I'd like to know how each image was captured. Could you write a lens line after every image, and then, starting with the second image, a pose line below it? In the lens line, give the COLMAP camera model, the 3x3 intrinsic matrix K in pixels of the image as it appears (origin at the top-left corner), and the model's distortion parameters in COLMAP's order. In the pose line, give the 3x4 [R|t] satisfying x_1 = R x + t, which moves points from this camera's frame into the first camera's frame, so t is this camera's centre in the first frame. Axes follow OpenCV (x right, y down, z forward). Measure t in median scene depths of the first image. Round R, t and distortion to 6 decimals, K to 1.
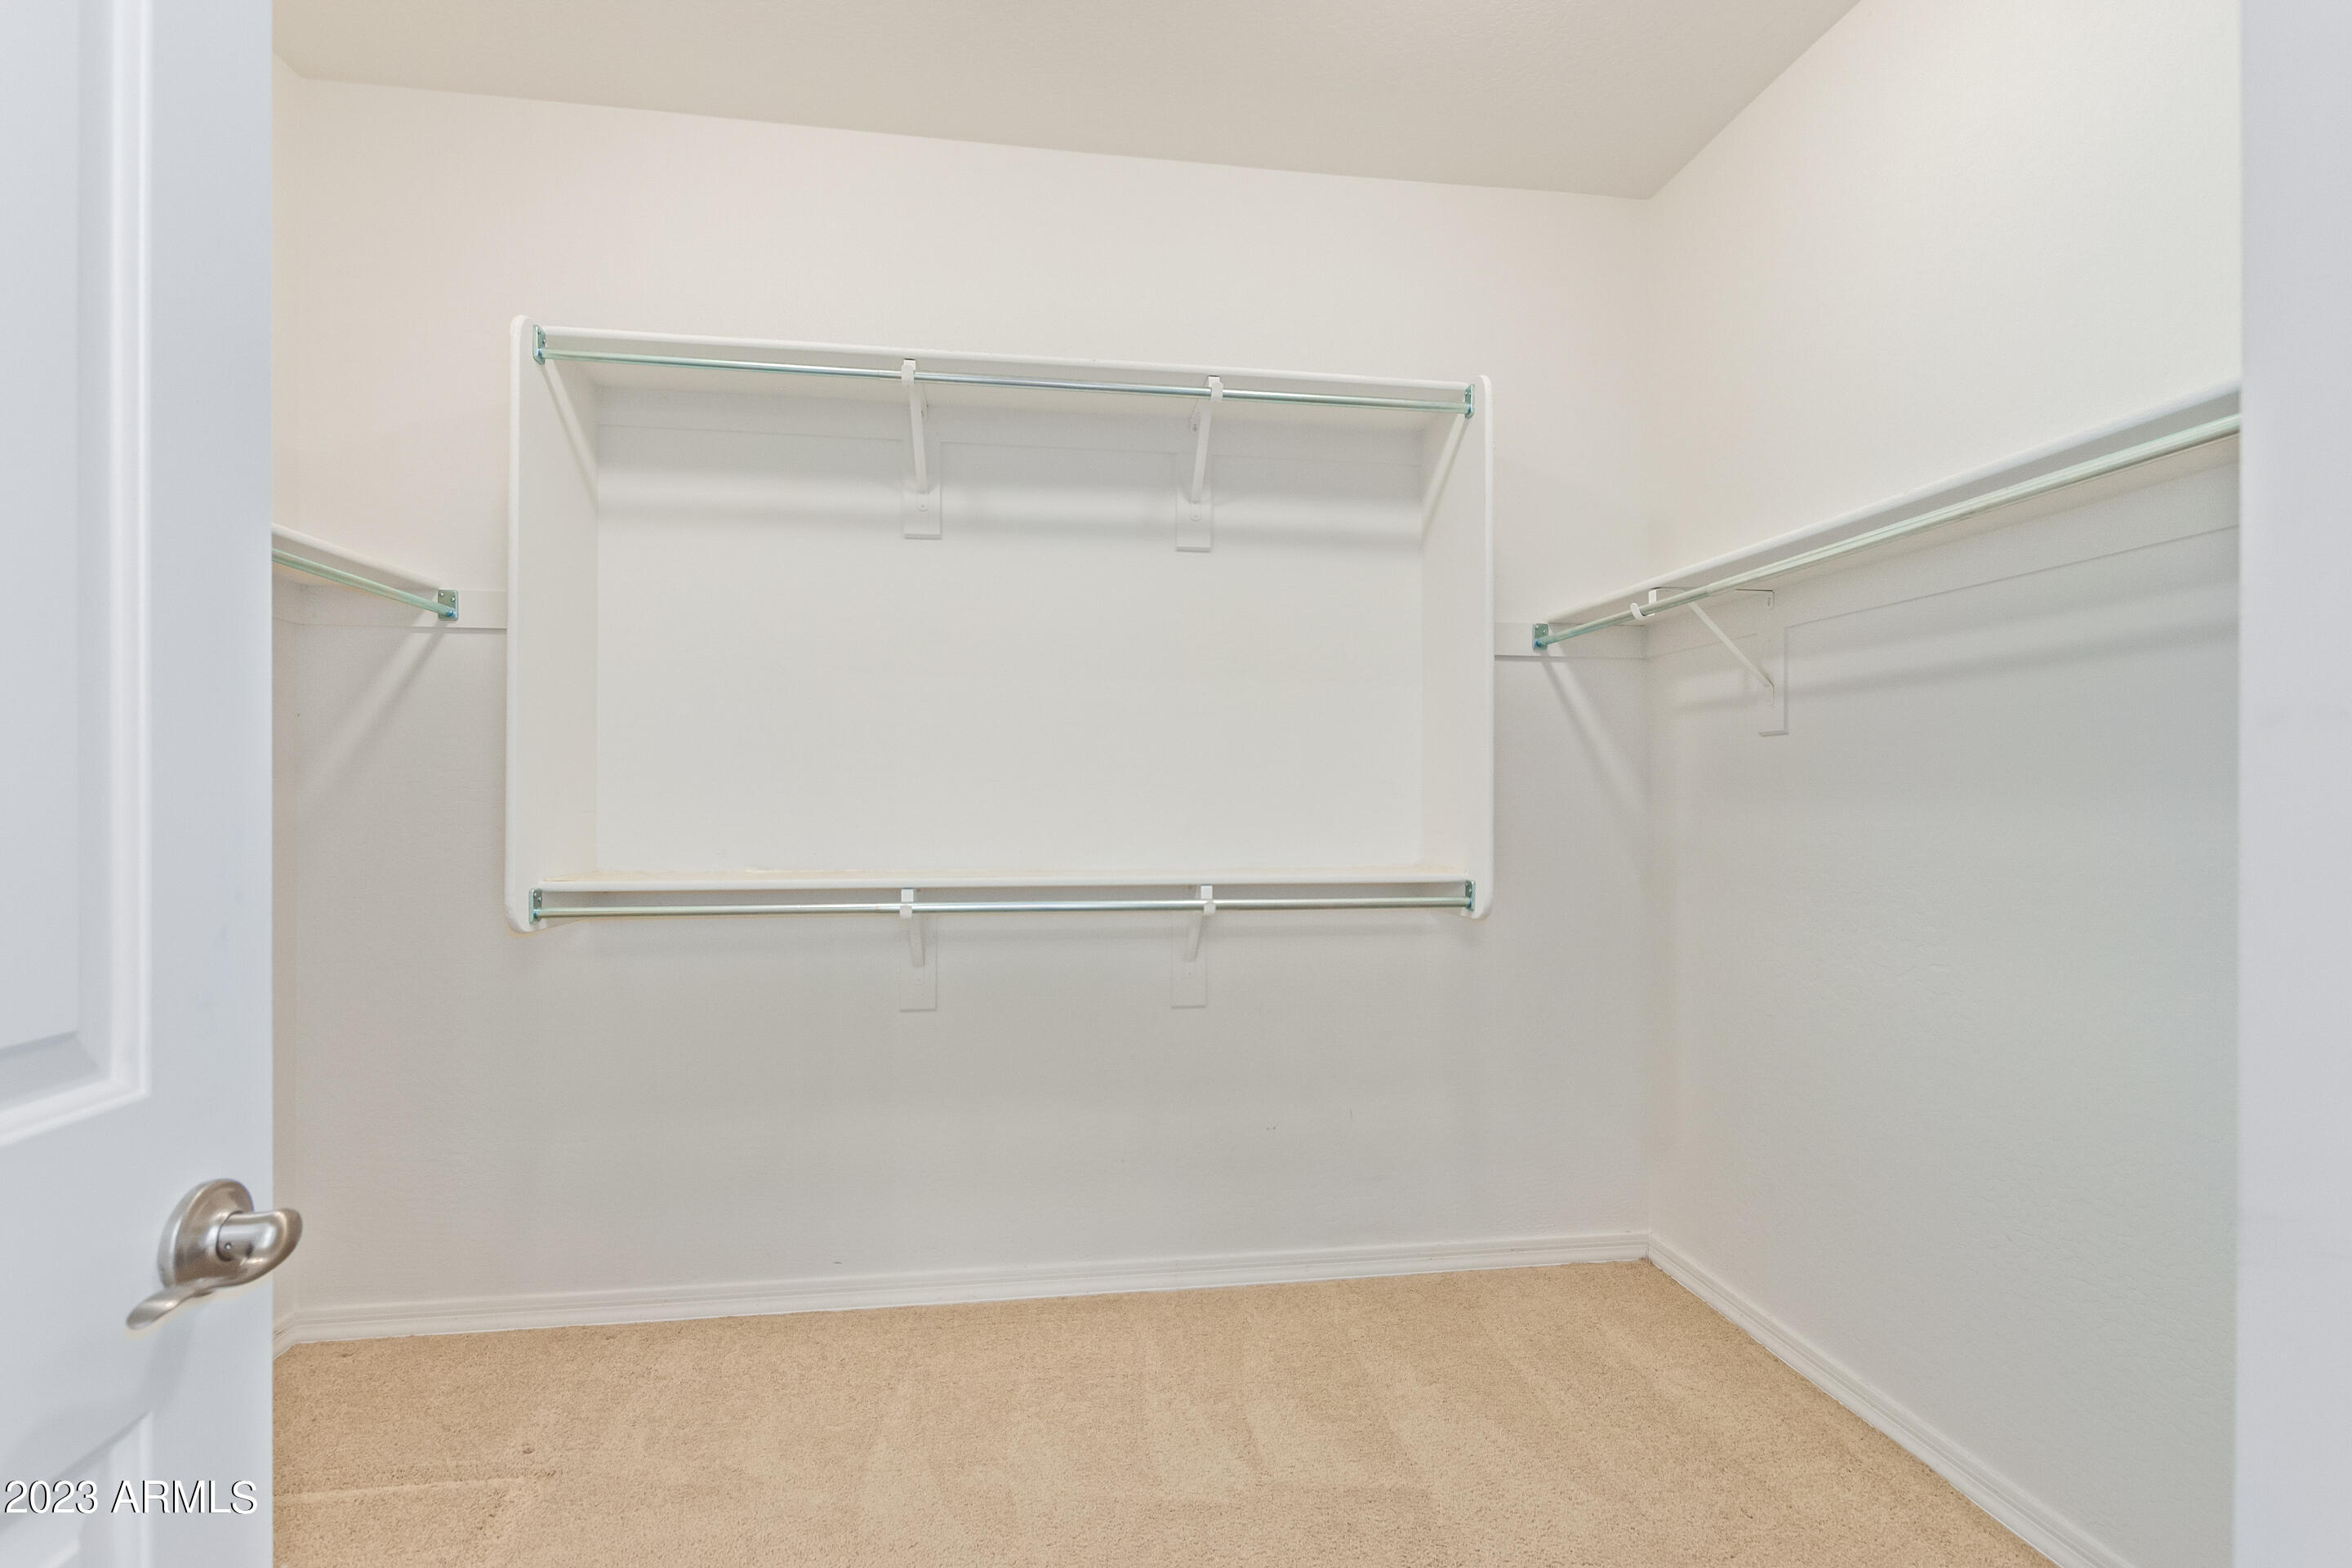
lens RADIAL K [[1094.0, 0, 1176.3], [0, 1094.0, 793.5], [0, 0, 1]] dist [0.005191, -0.000511]
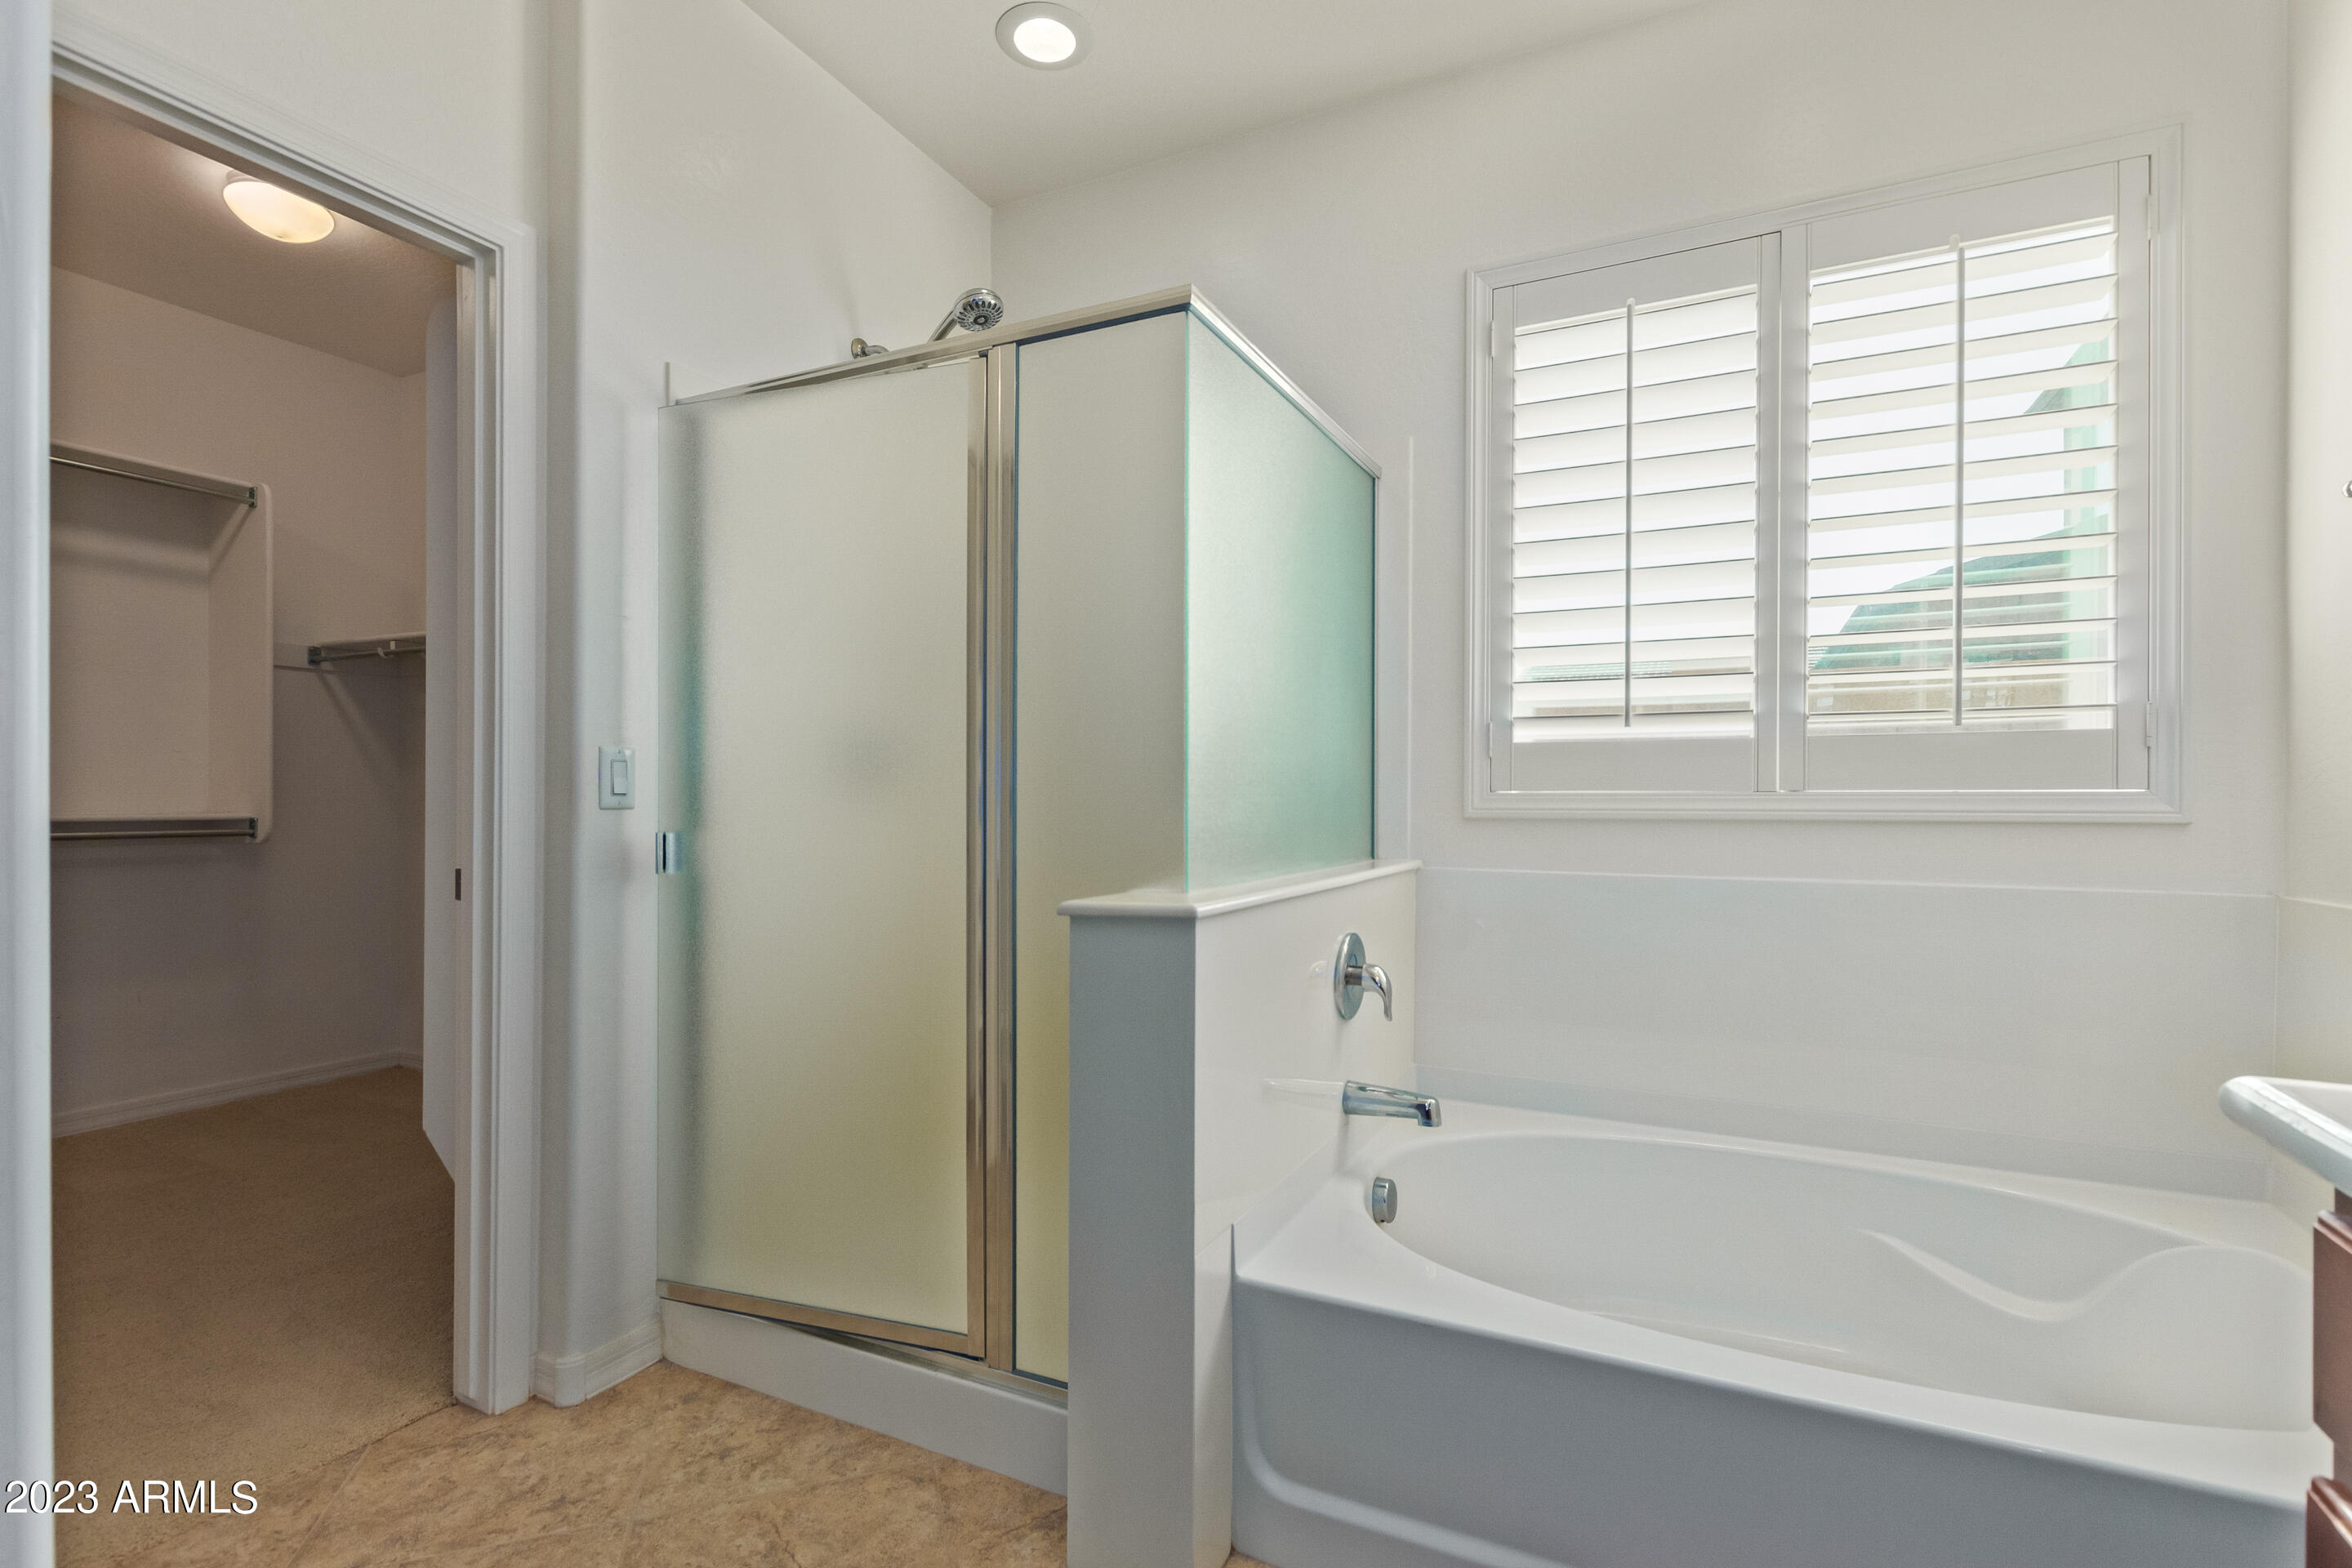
lens RADIAL K [[1094.0, 0, 1182.5], [0, 1094.0, 796.1], [0, 0, 1]] dist [0.005191, -0.000511]
pose [[0.564327, -0.000704, 0.825551, -0.249670], [-0.006092, 0.999969, 0.005017, 0.032836], [-0.825529, -0.007861, 0.564305, -0.881306]]
